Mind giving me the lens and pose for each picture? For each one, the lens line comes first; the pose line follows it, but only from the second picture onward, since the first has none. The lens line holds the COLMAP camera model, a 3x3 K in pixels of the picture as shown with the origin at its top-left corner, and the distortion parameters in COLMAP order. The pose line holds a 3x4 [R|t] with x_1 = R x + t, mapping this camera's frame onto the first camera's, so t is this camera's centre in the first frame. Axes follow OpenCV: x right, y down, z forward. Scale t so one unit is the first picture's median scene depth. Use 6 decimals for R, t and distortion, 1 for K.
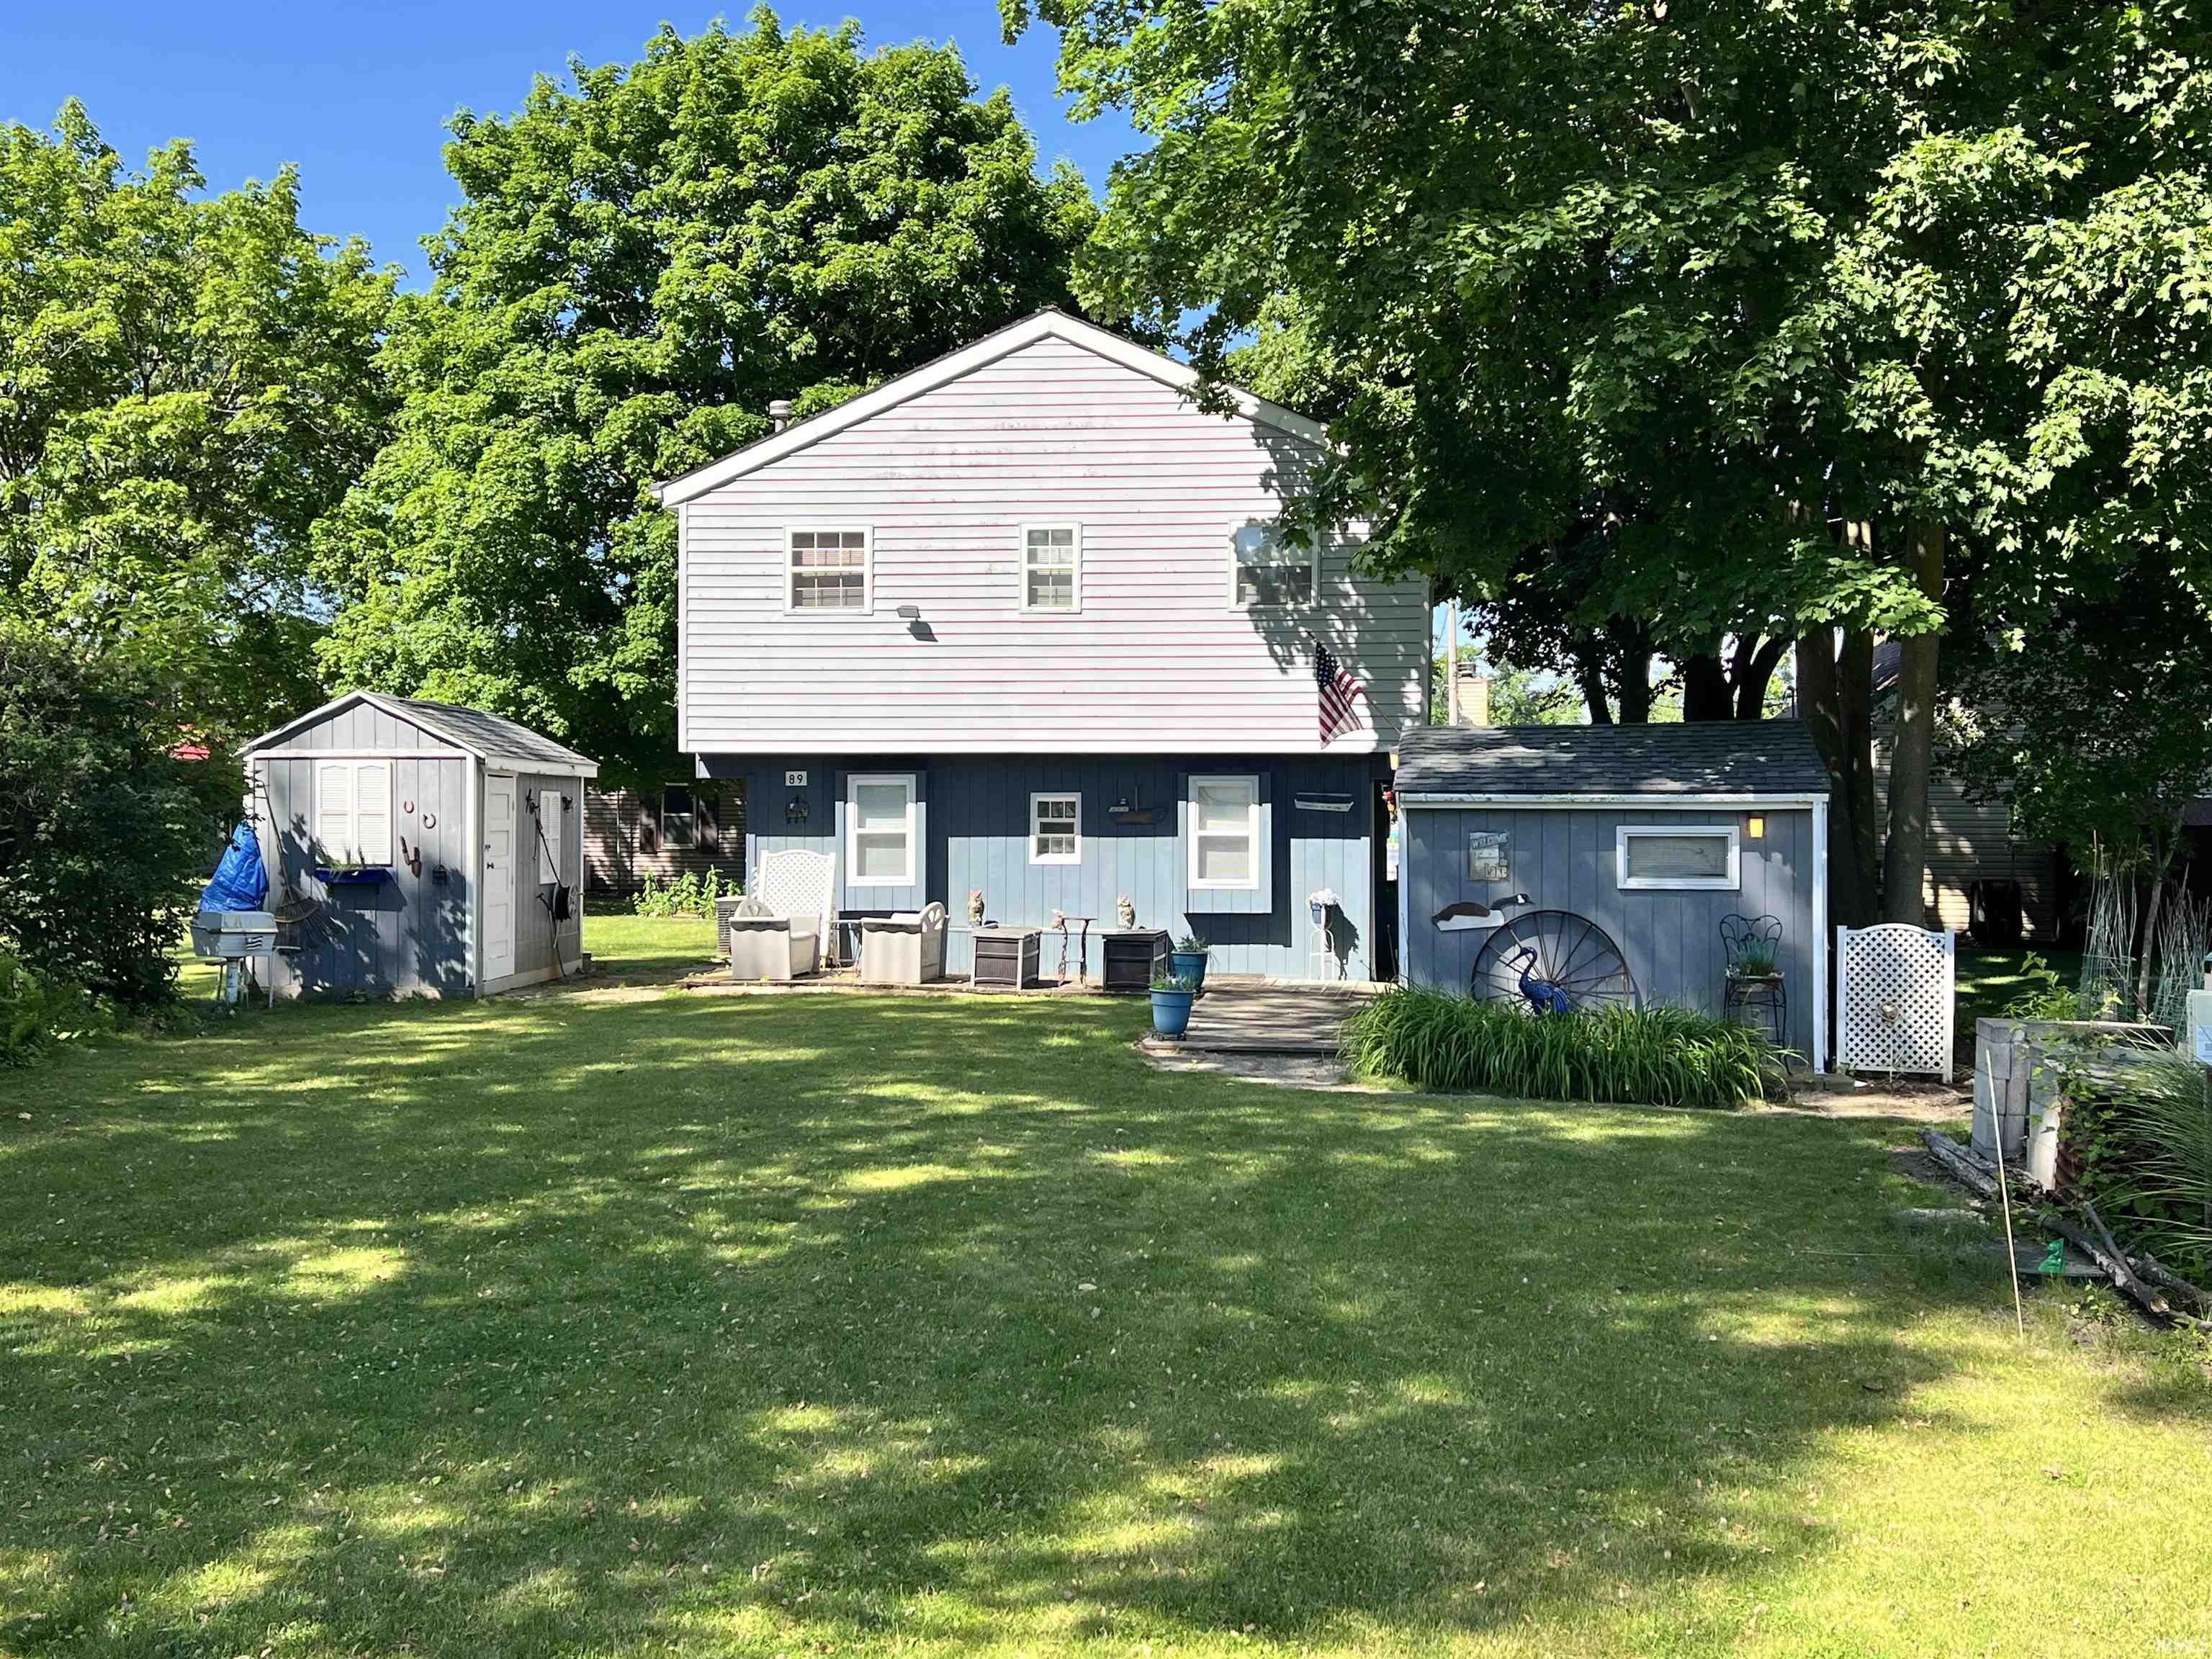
lens RADIAL K [[2287.8, 0, 1122.2], [0, 2287.8, 840.6], [0, 0, 1]] dist [0.115412, 0.000000]
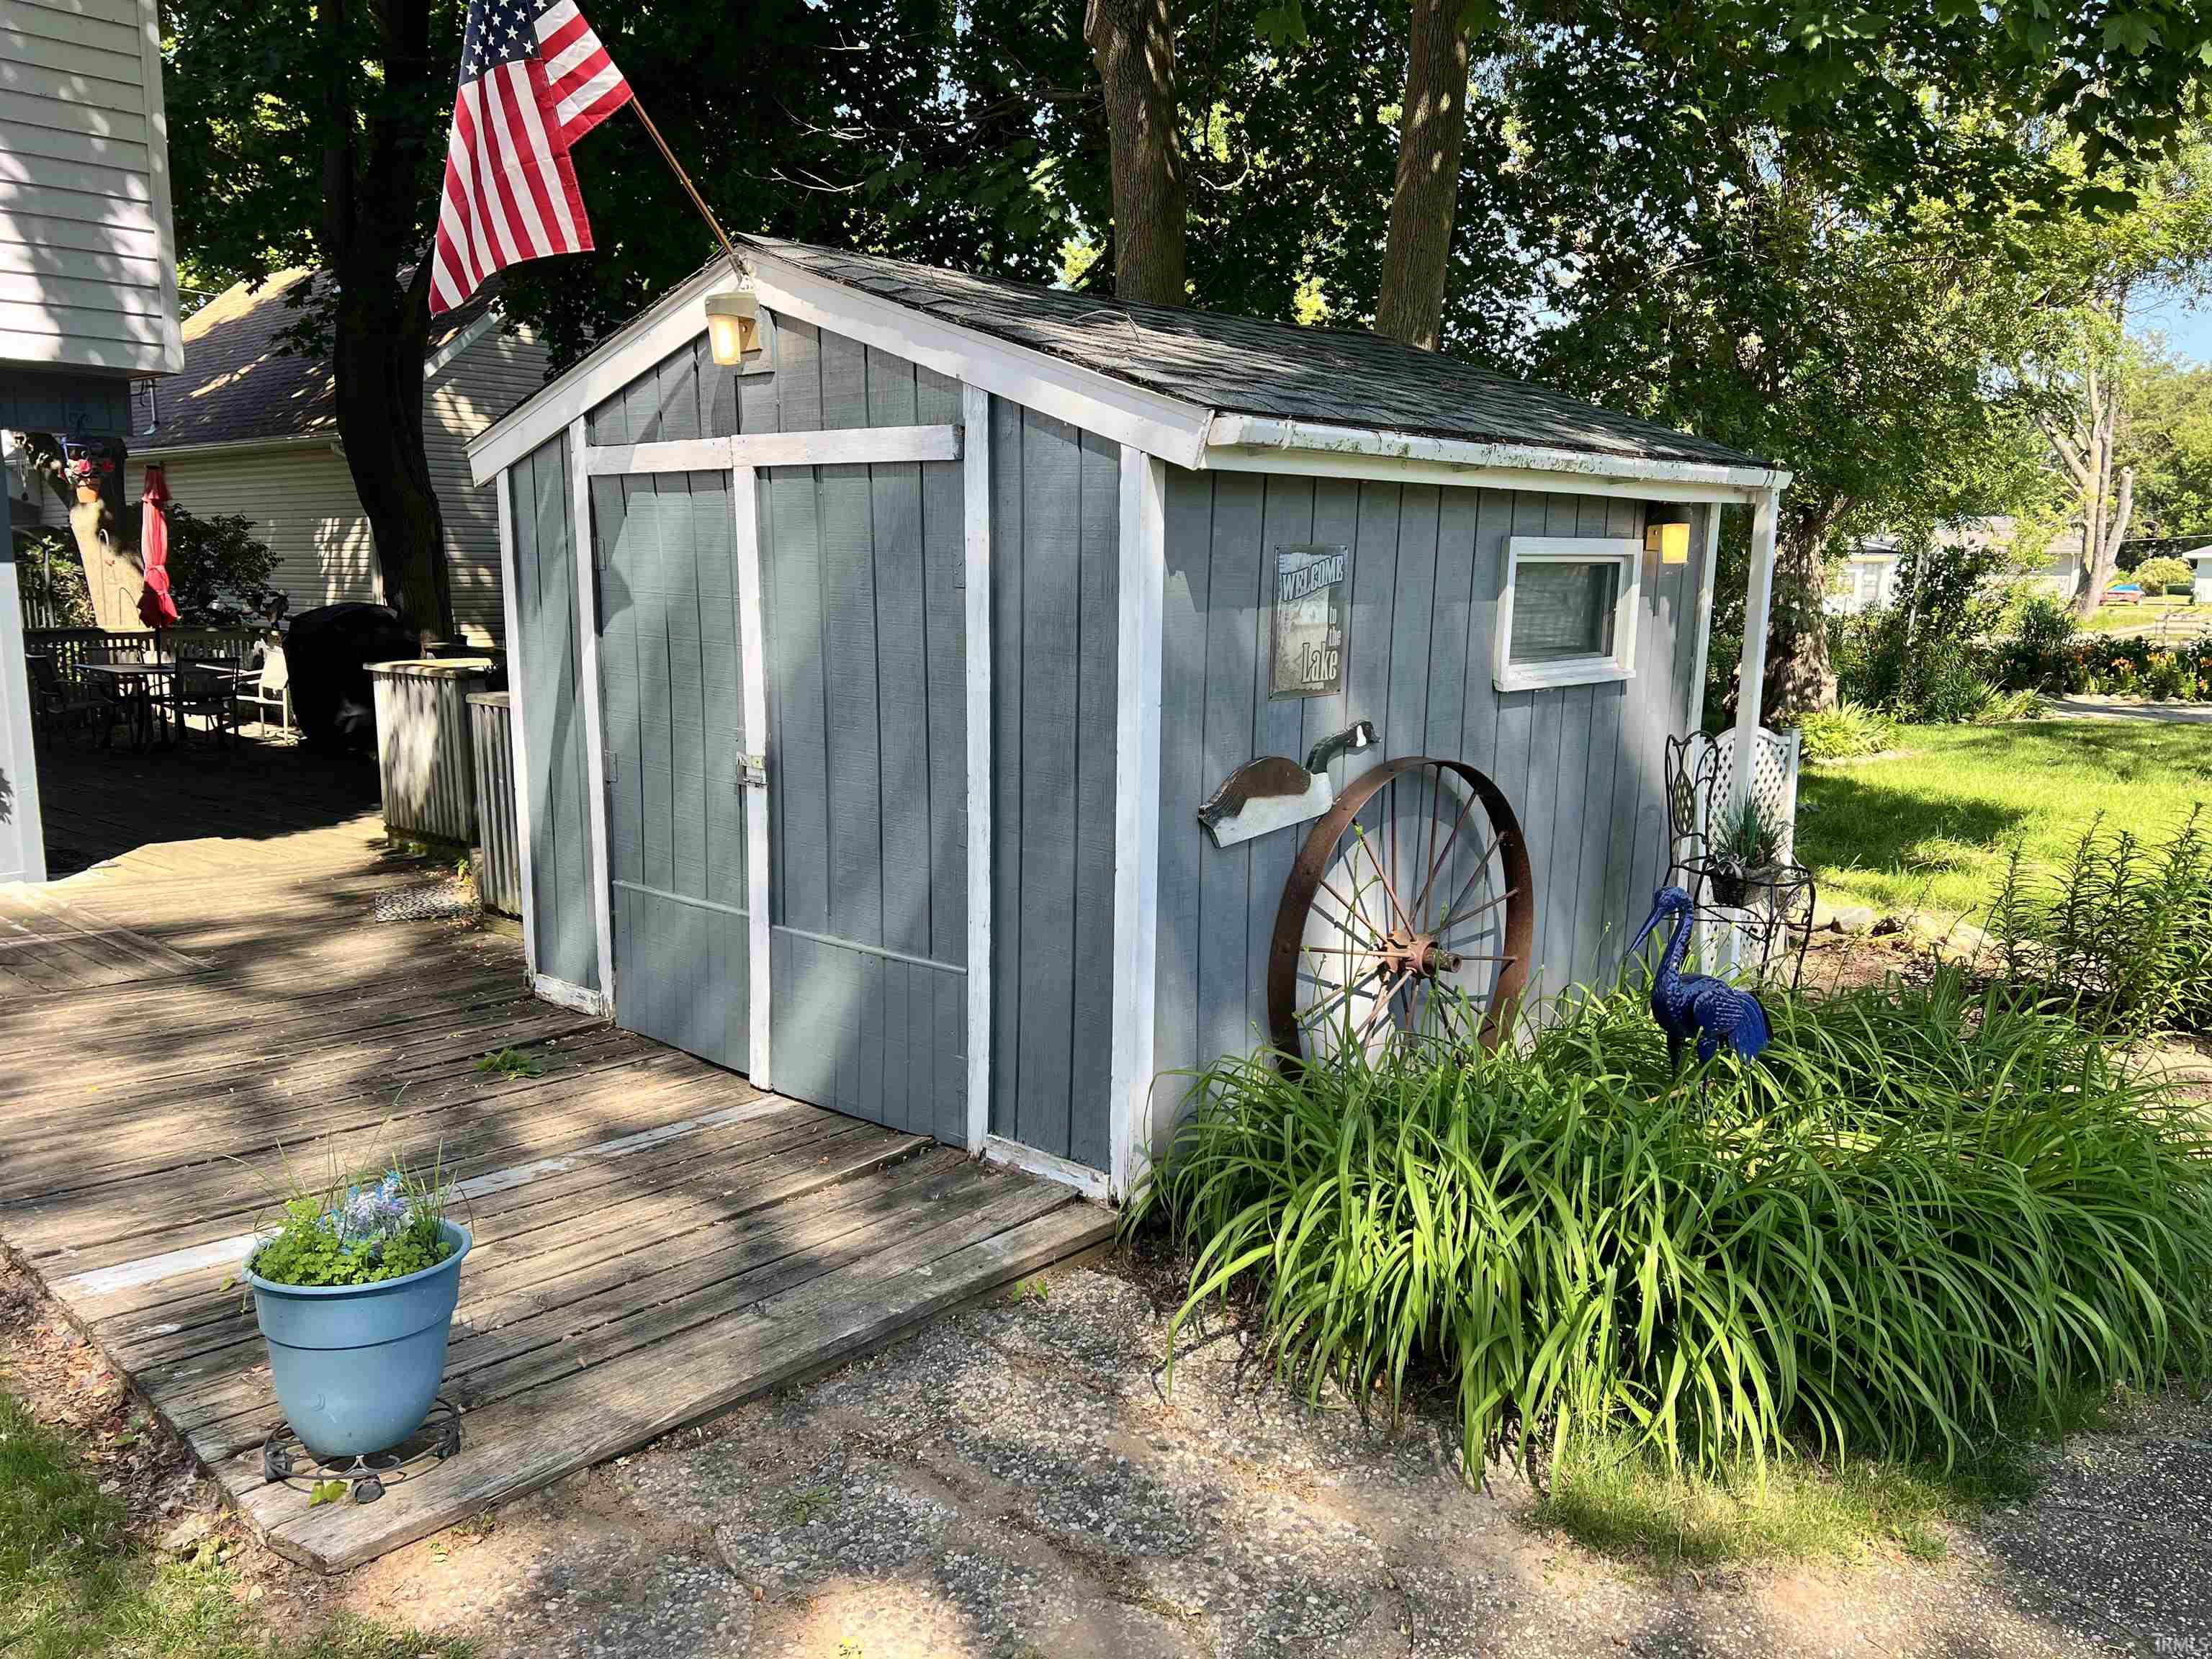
lens RADIAL K [[1681.7, 0, 1102.9], [0, 1681.7, 845.6], [0, 0, 1]] dist [0.016822, -0.016676]
pose [[0.554927, -0.136603, 0.820607, -0.051992], [0.000823, 0.986516, 0.163665, -0.000944], [-0.831898, -0.090147, 0.547557, 0.639647]]
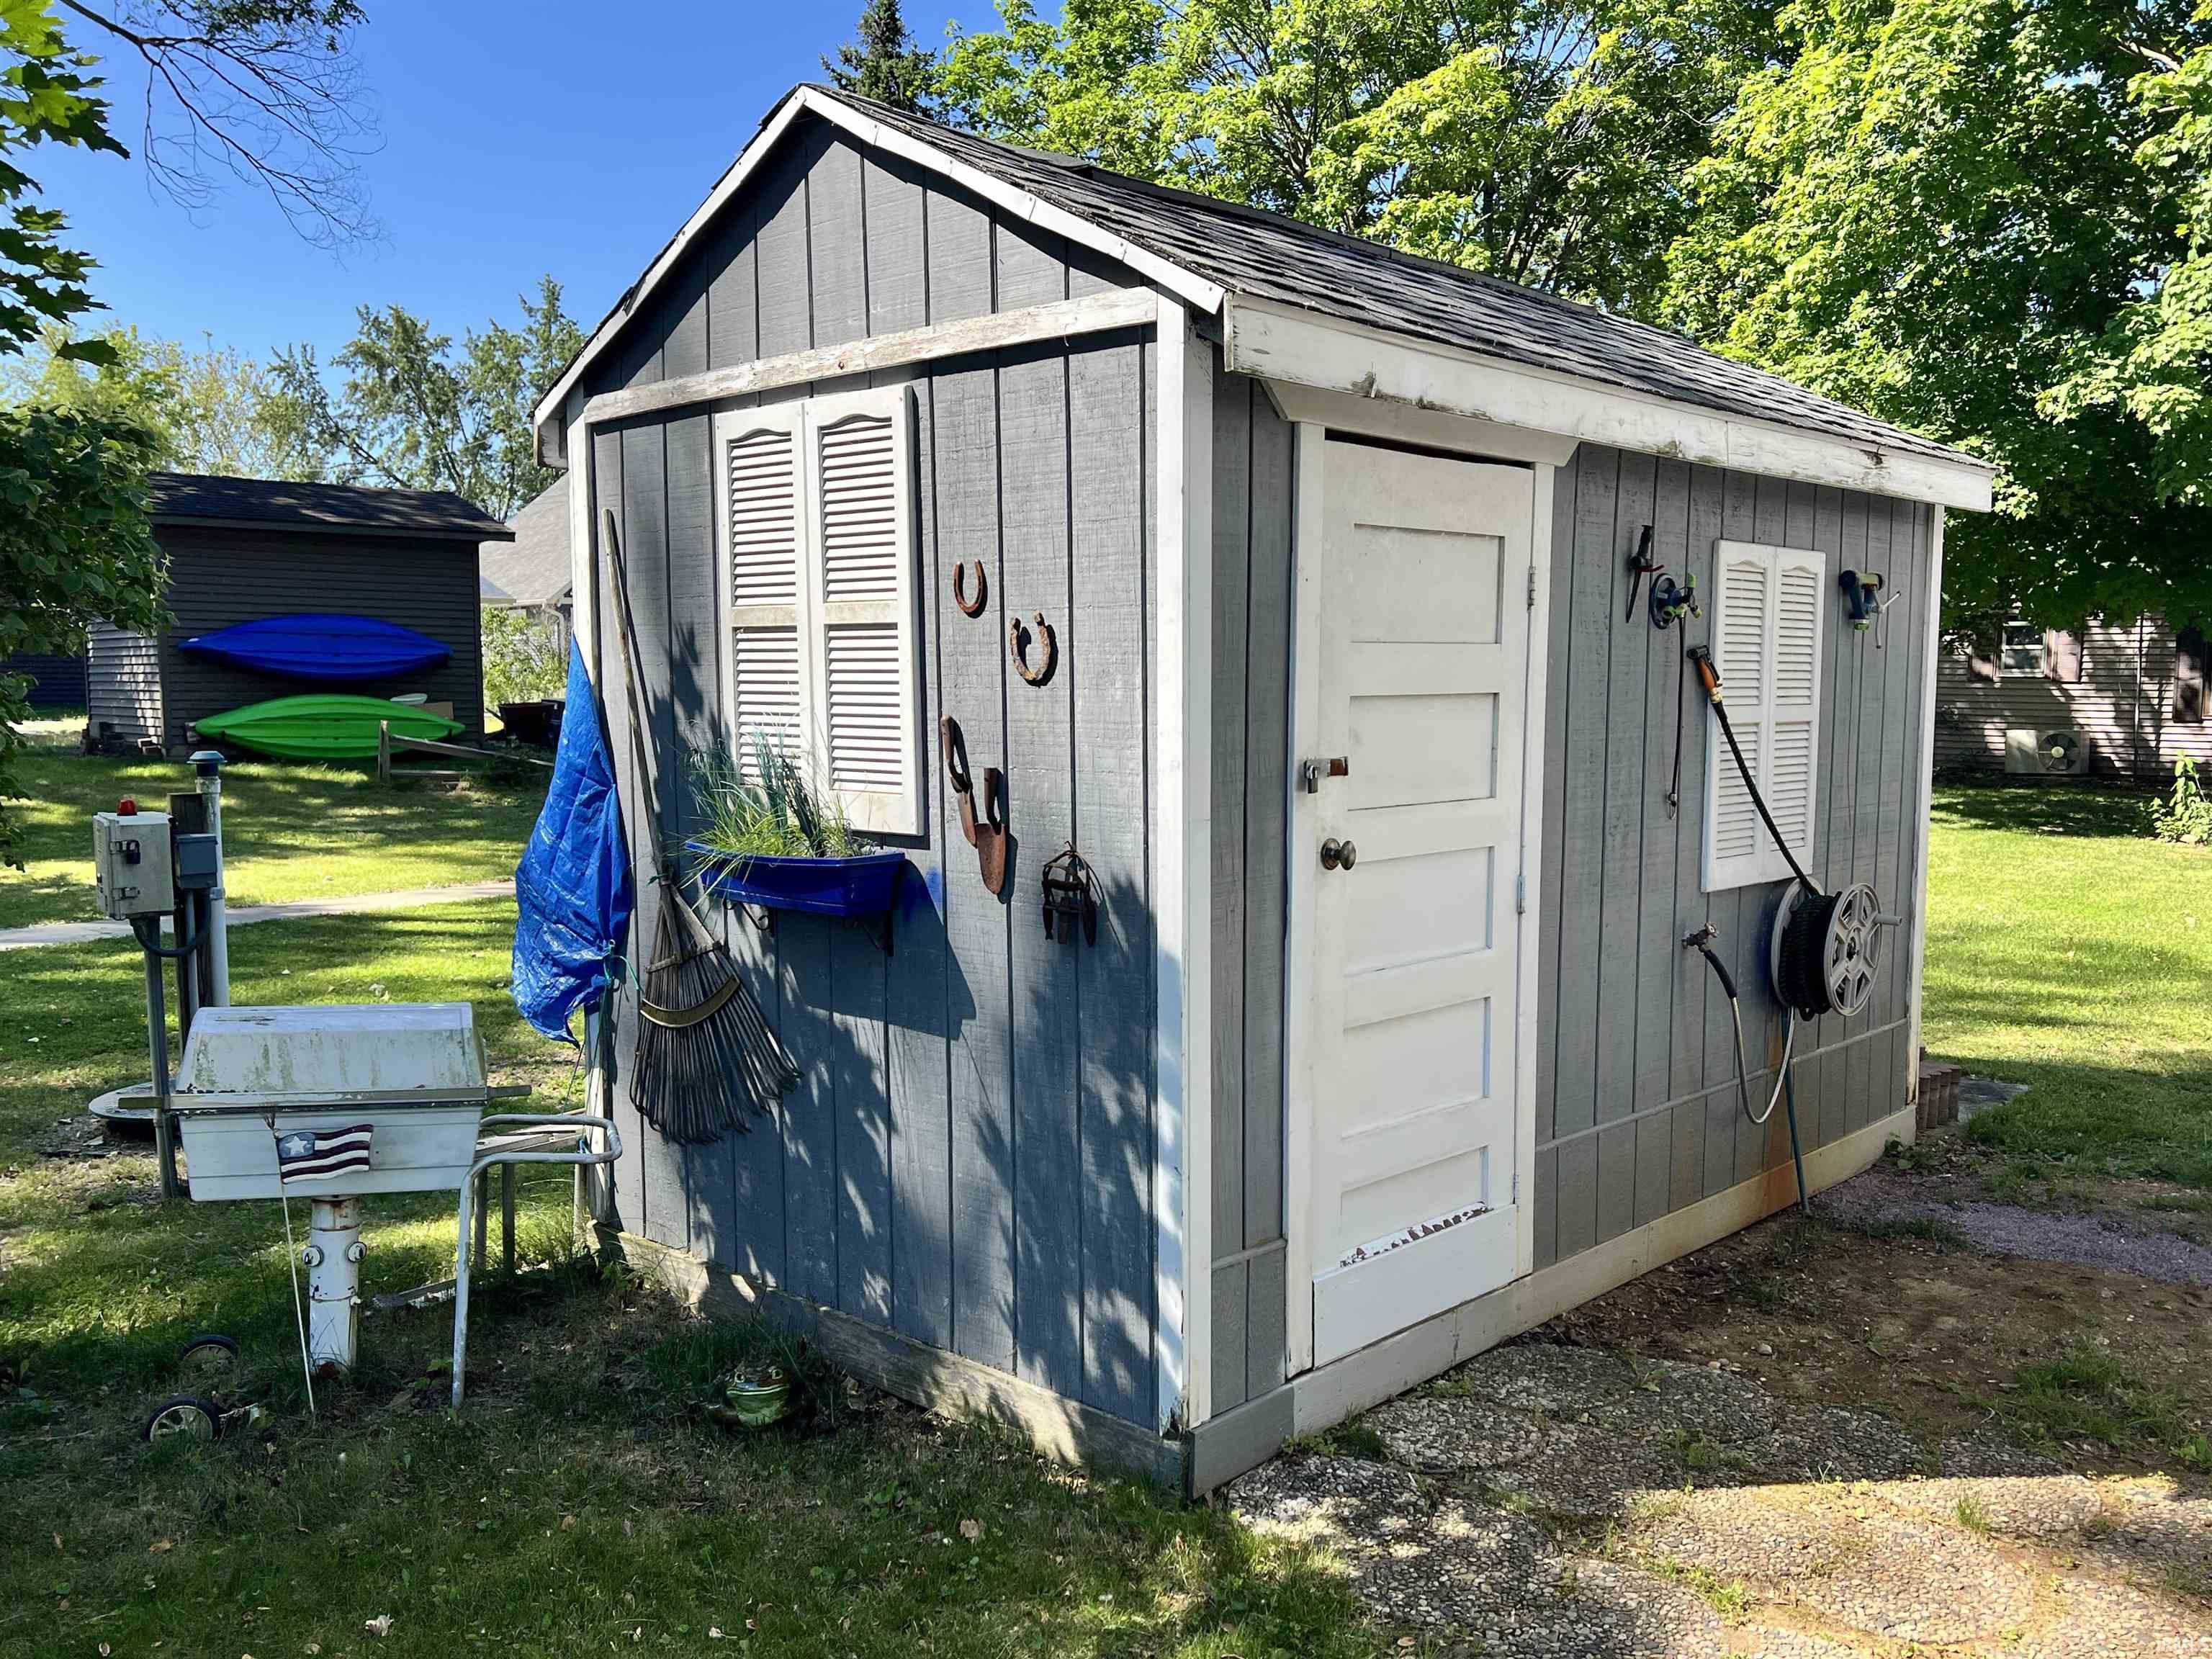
lens RADIAL K [[1874.8, 0, 1116.1], [0, 1874.8, 844.9], [0, 0, 1]] dist [0.029895, -0.016456]
pose [[0.751828, 0.056257, -0.656955, -0.160314], [-0.004367, 0.996757, 0.080358, -0.003742], [0.659345, -0.057546, 0.749635, 0.788891]]
